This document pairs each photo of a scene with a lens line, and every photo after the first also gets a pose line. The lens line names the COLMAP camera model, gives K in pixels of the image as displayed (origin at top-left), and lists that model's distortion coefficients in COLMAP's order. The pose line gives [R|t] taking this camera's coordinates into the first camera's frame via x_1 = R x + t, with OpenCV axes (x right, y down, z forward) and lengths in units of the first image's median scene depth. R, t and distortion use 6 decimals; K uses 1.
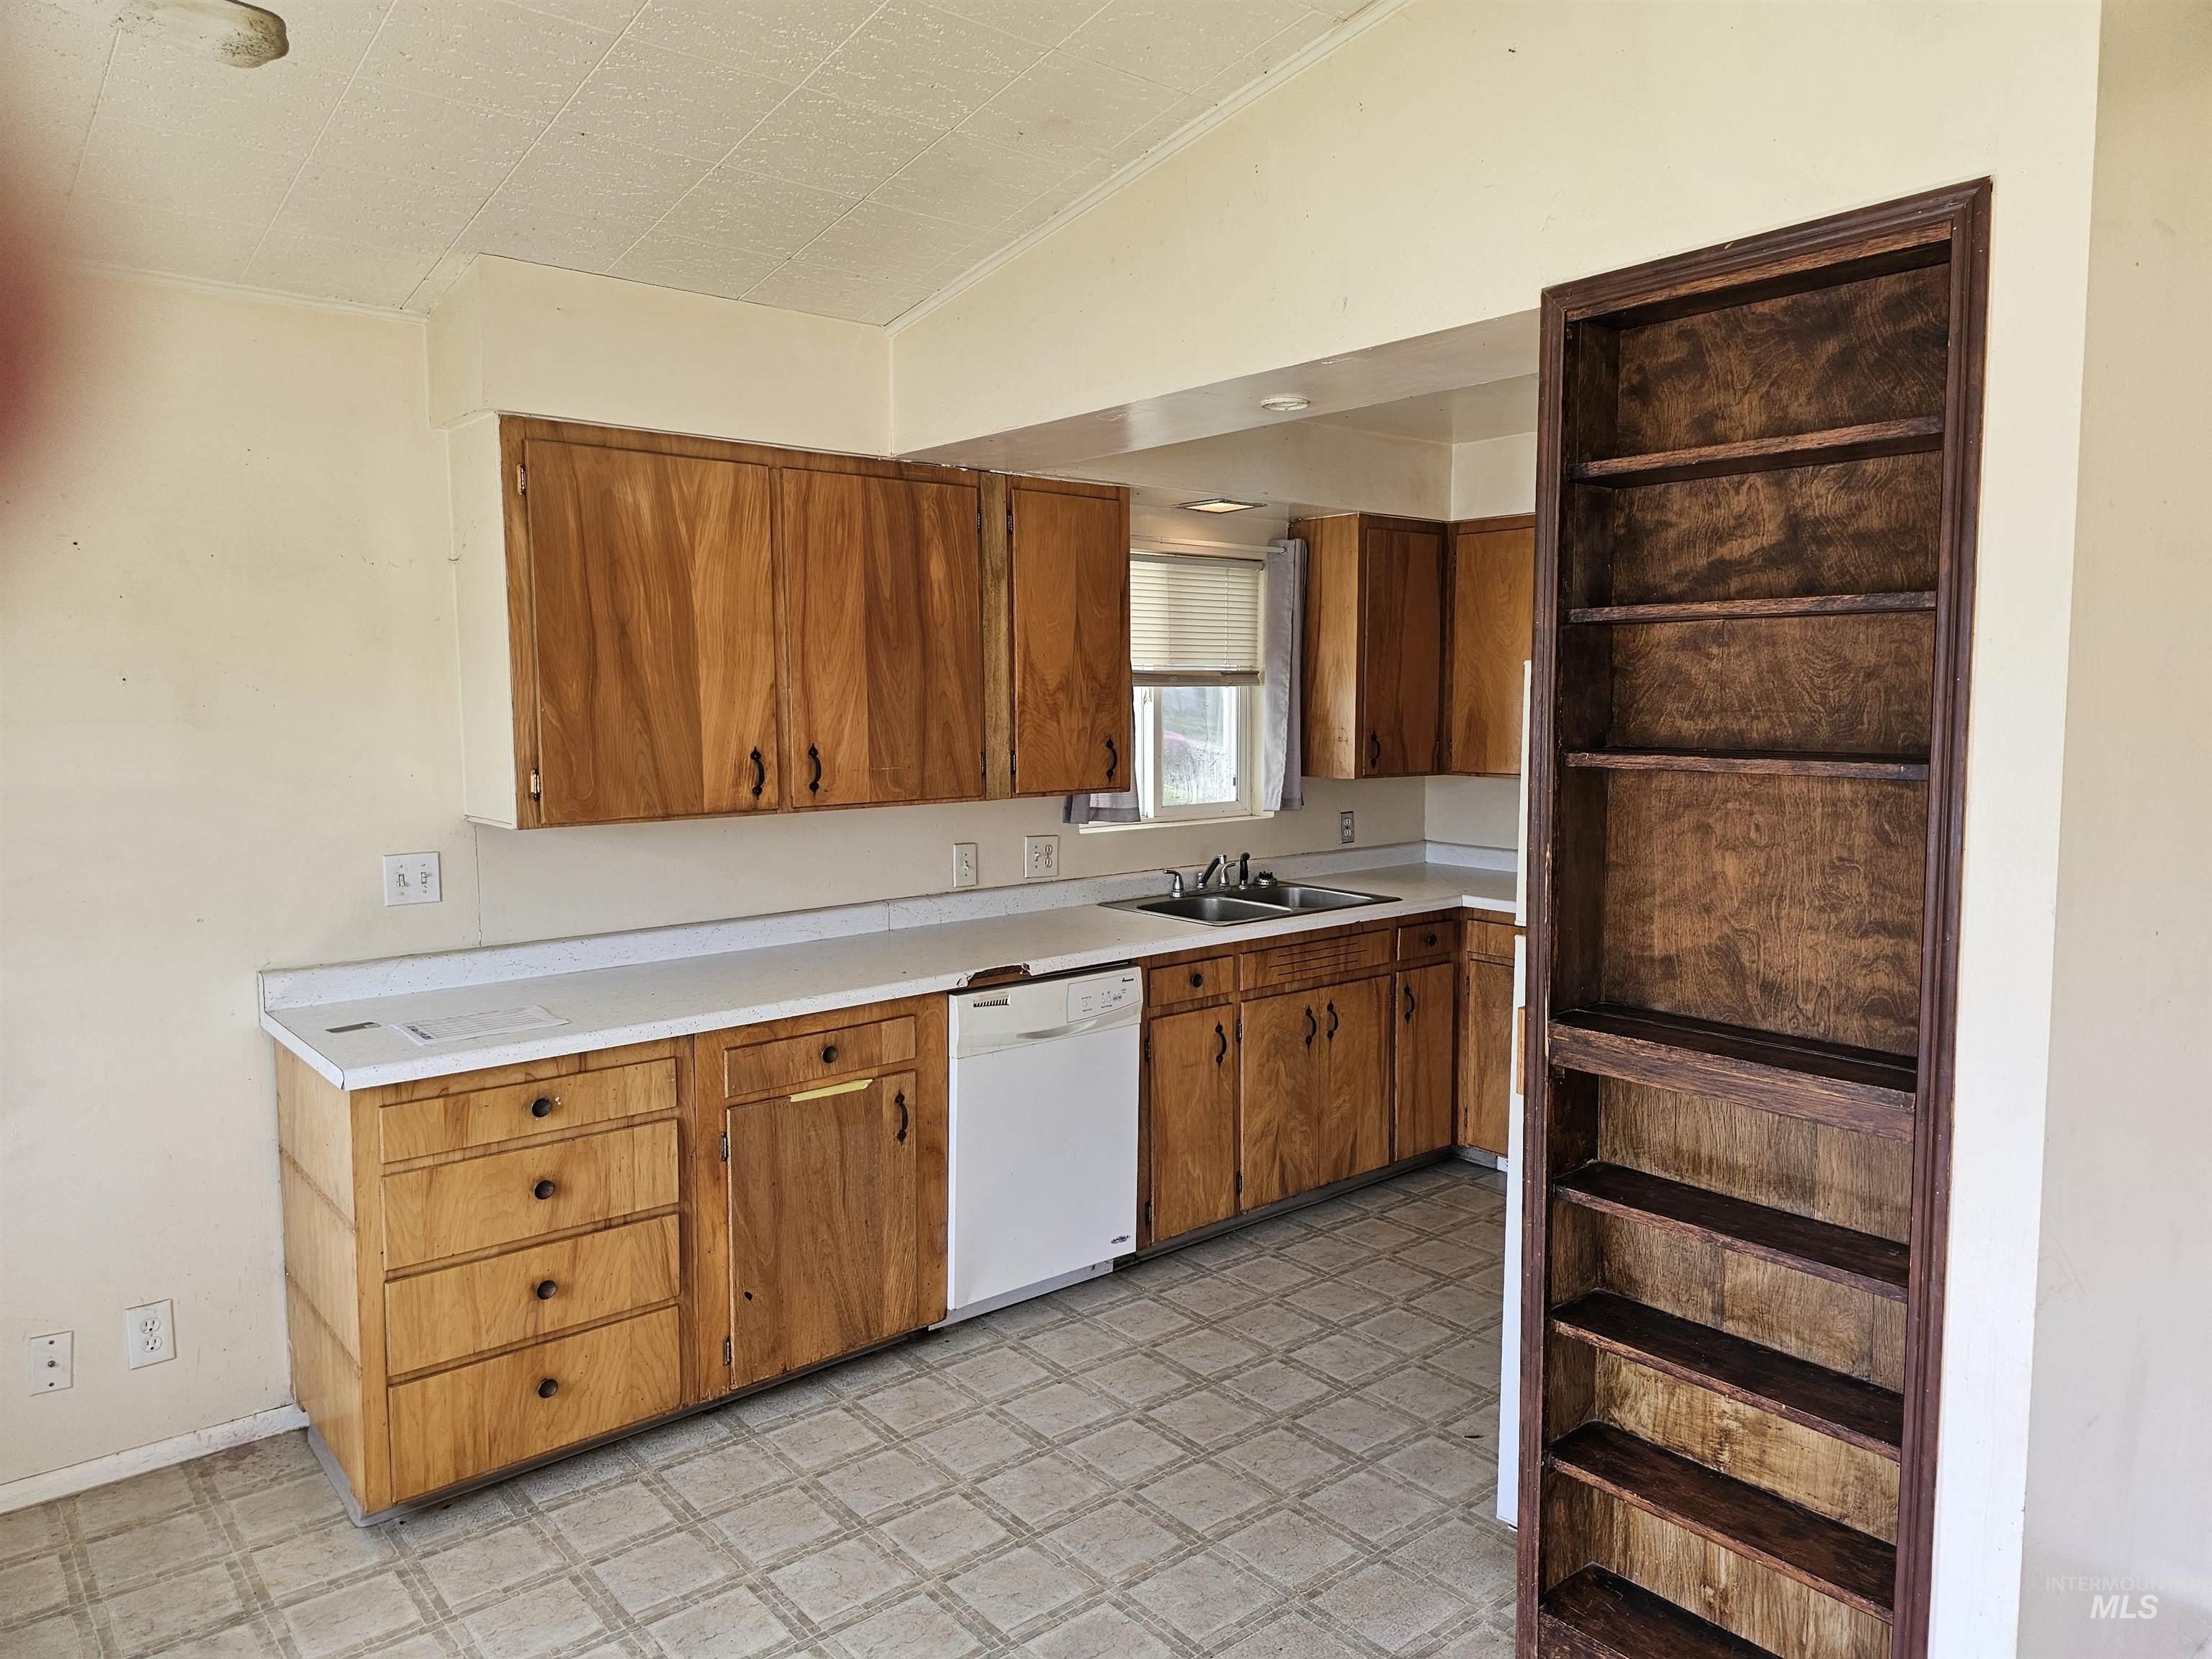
lens RADIAL K [[1483.8, 0, 1106.0], [0, 1483.8, 829.5], [0, 0, 1]] dist [0.072250, -0.070720]
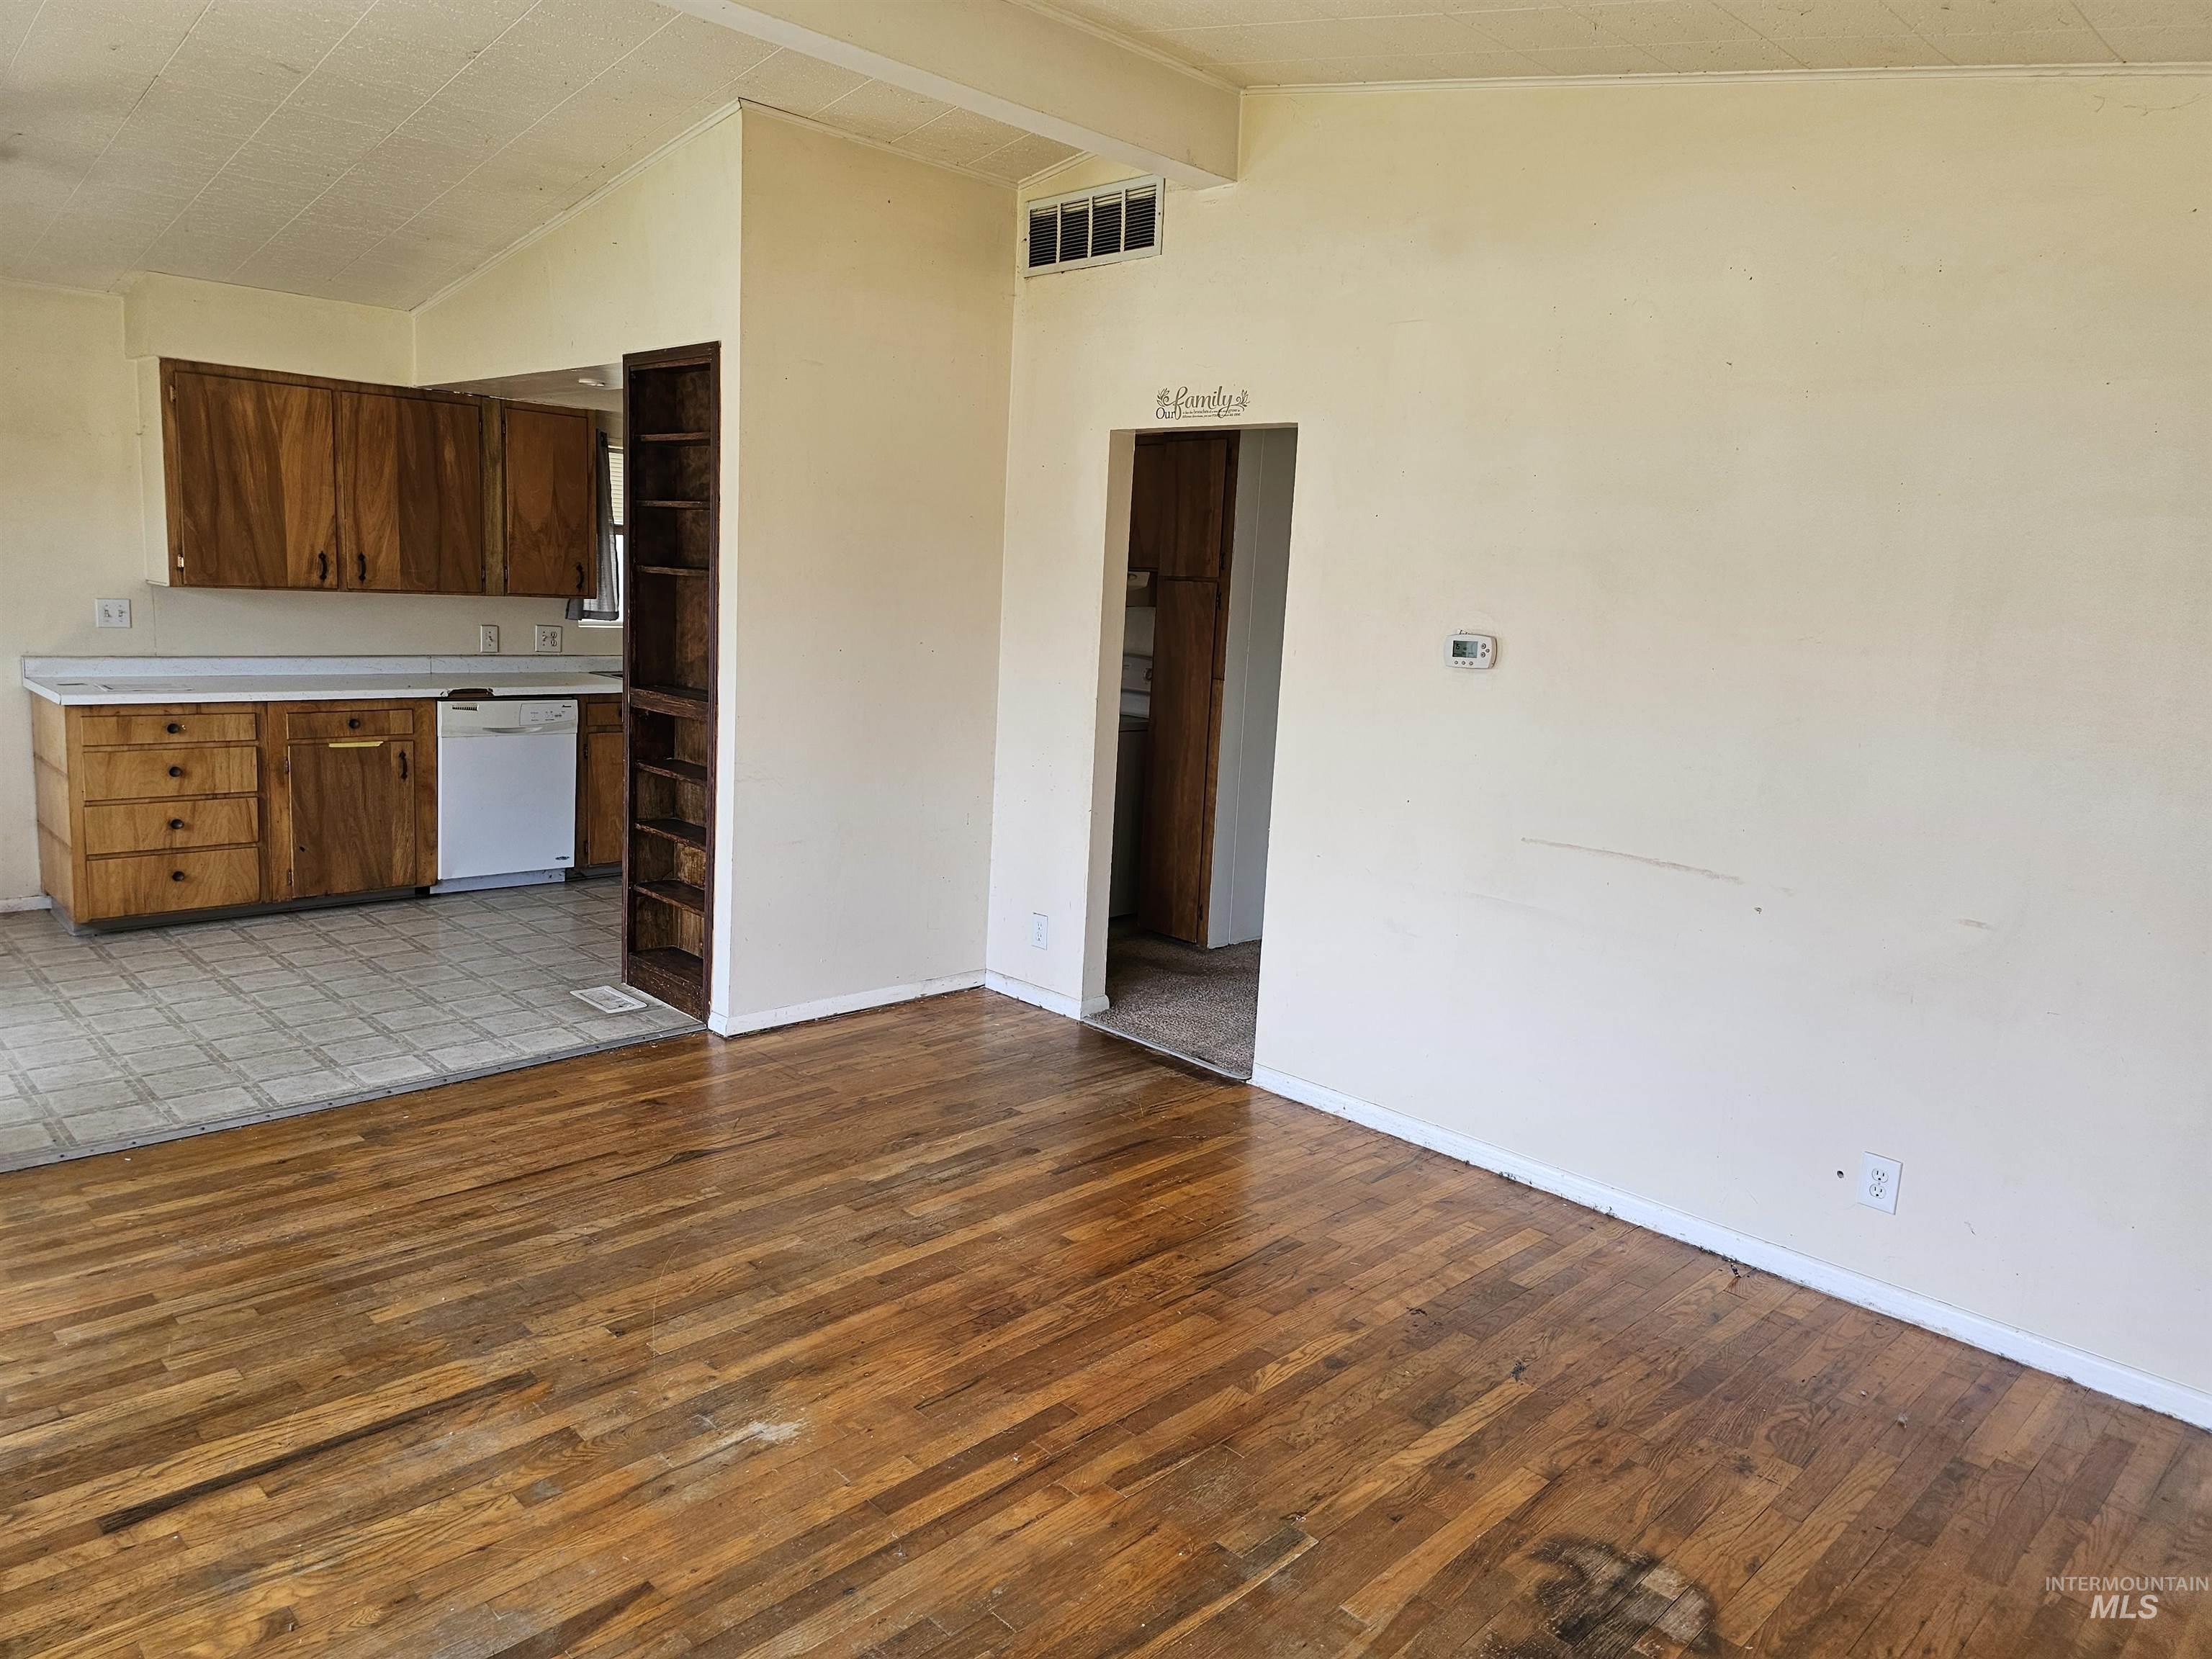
lens RADIAL K [[1515.9, 0, 1116.1], [0, 1515.9, 807.7], [0, 0, 1]] dist [0.057120, -0.050202]
pose [[0.995874, 0.043968, 0.079378, 0.613427], [-0.048793, 0.997010, 0.059914, 0.099193], [-0.076506, -0.063540, 0.995042, -0.963323]]
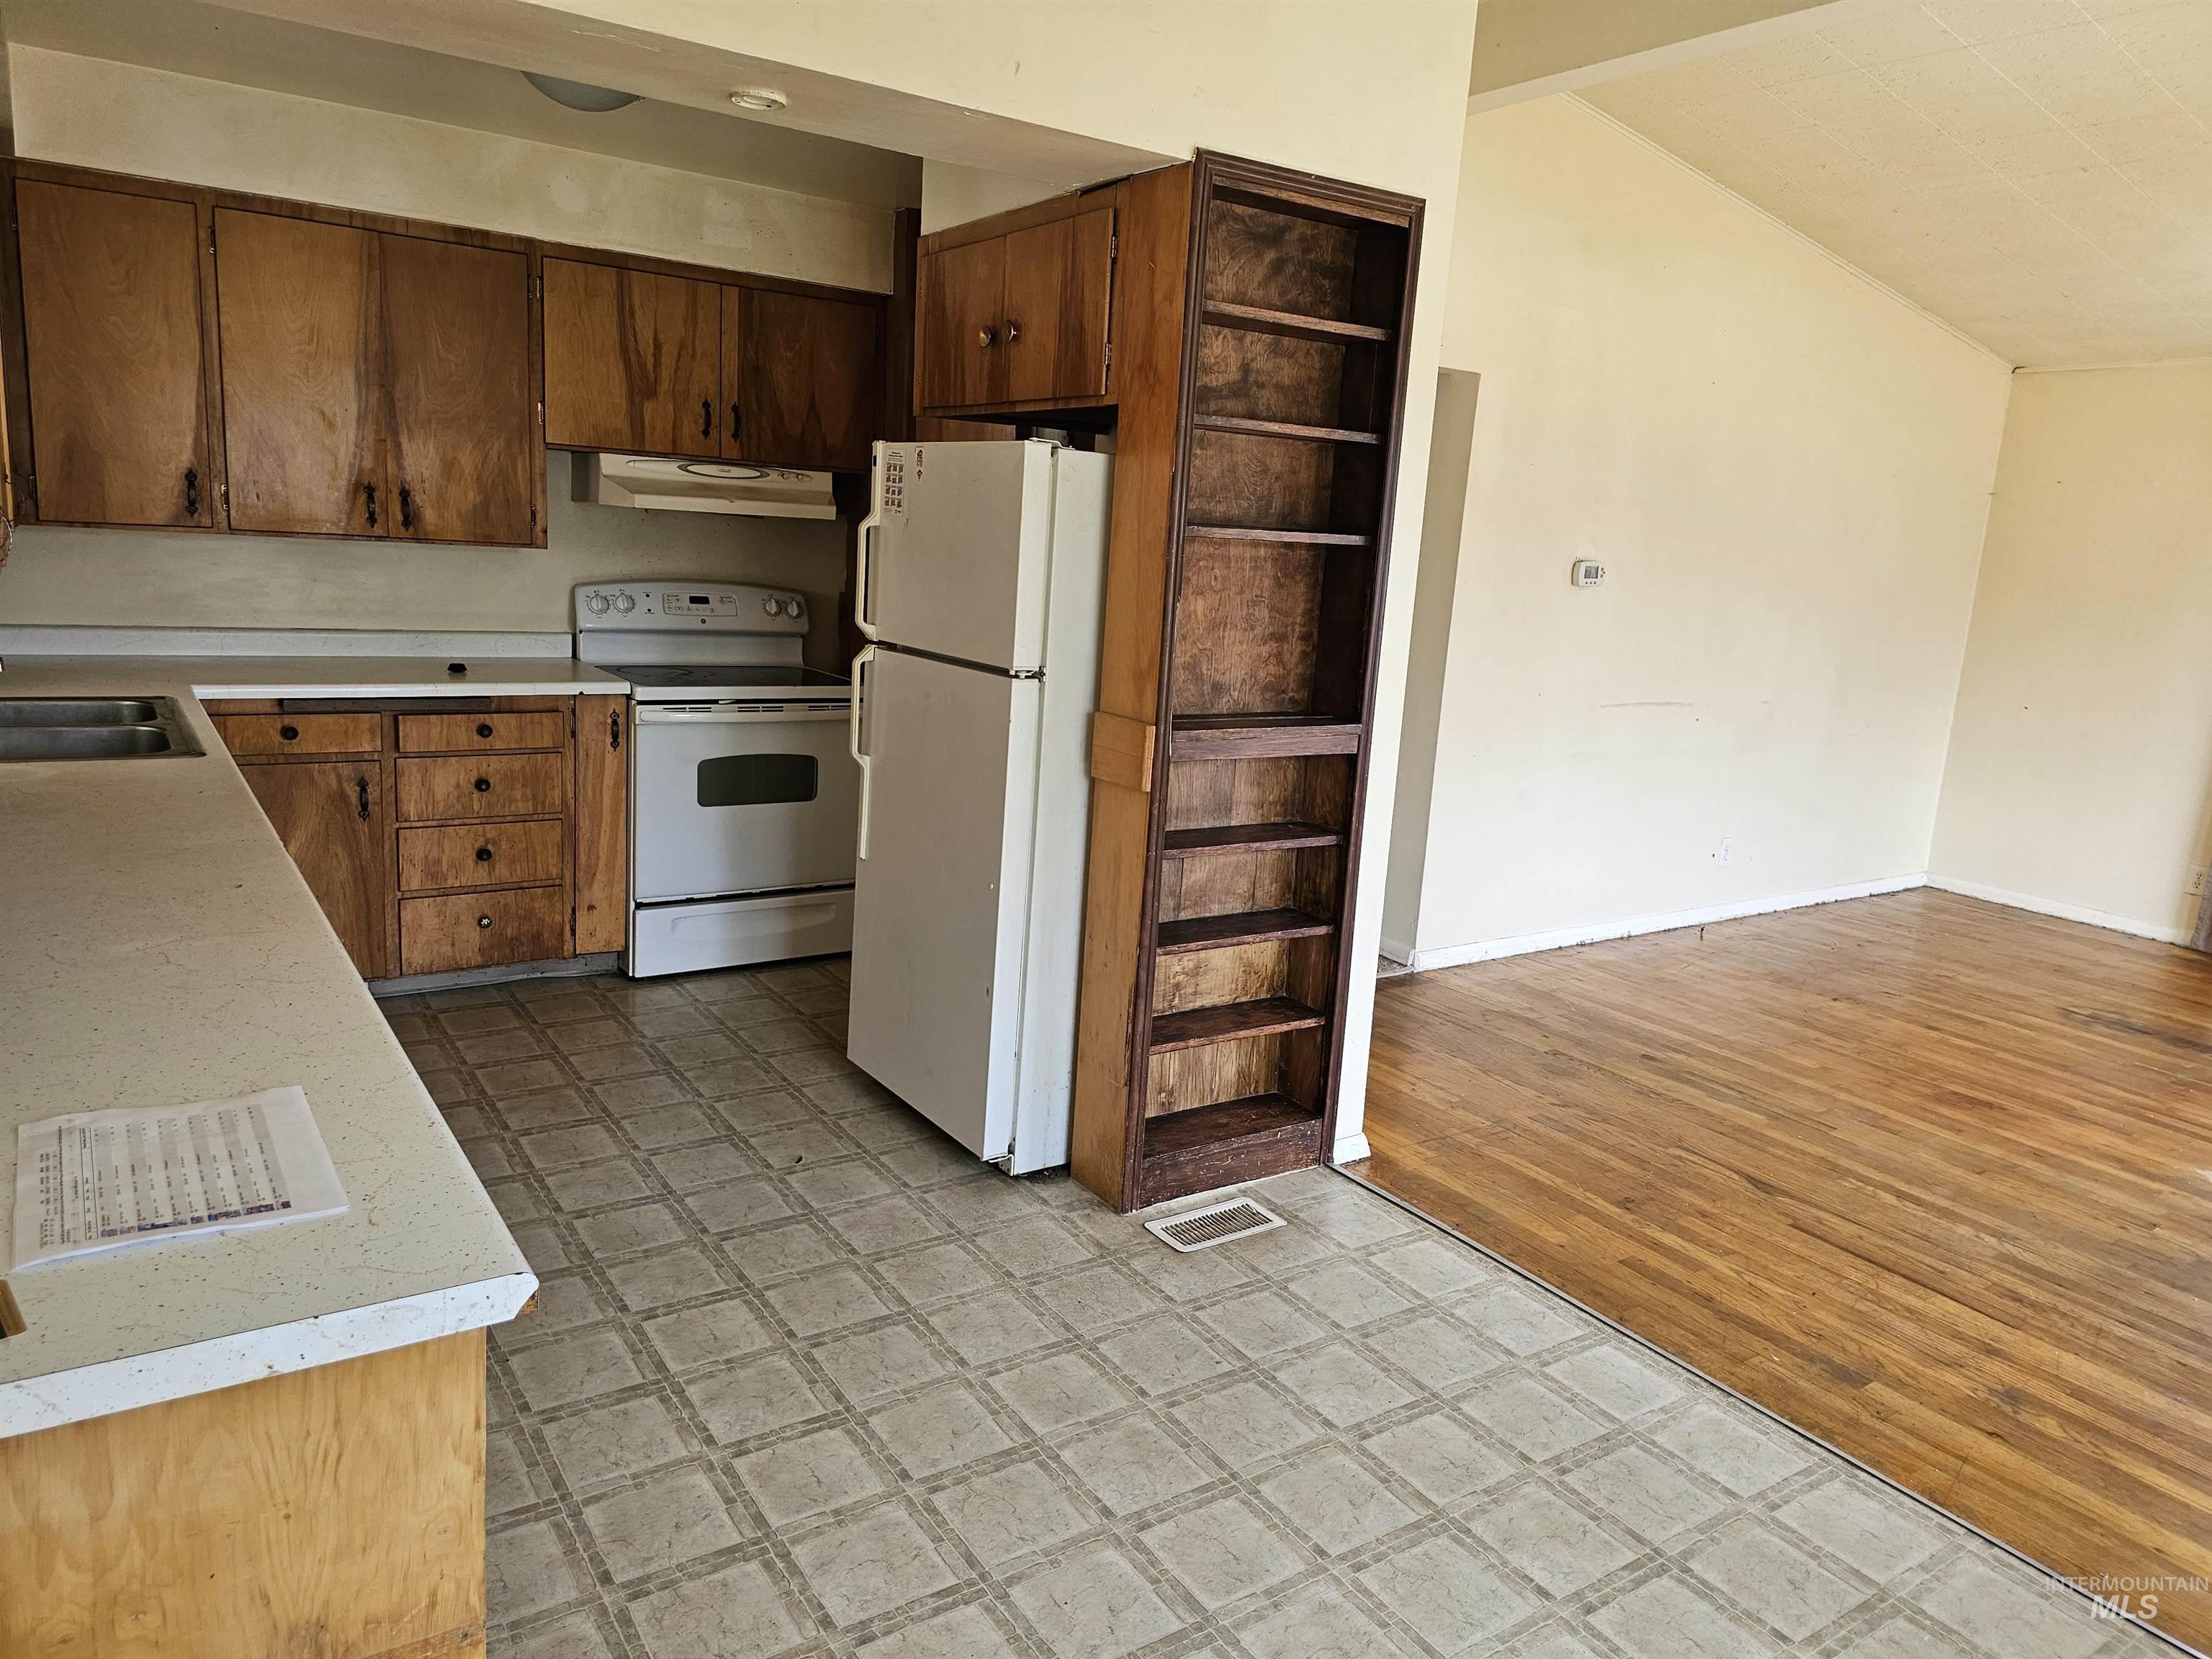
lens RADIAL K [[1483.8, 0, 1106.0], [0, 1483.8, 829.5], [0, 0, 1]] dist [0.072250, -0.070720]
pose [[0.096527, -0.197265, 0.975586, -0.724684], [0.028482, 0.980309, 0.195402, -0.032700], [-0.994923, 0.008925, 0.100244, 0.657341]]
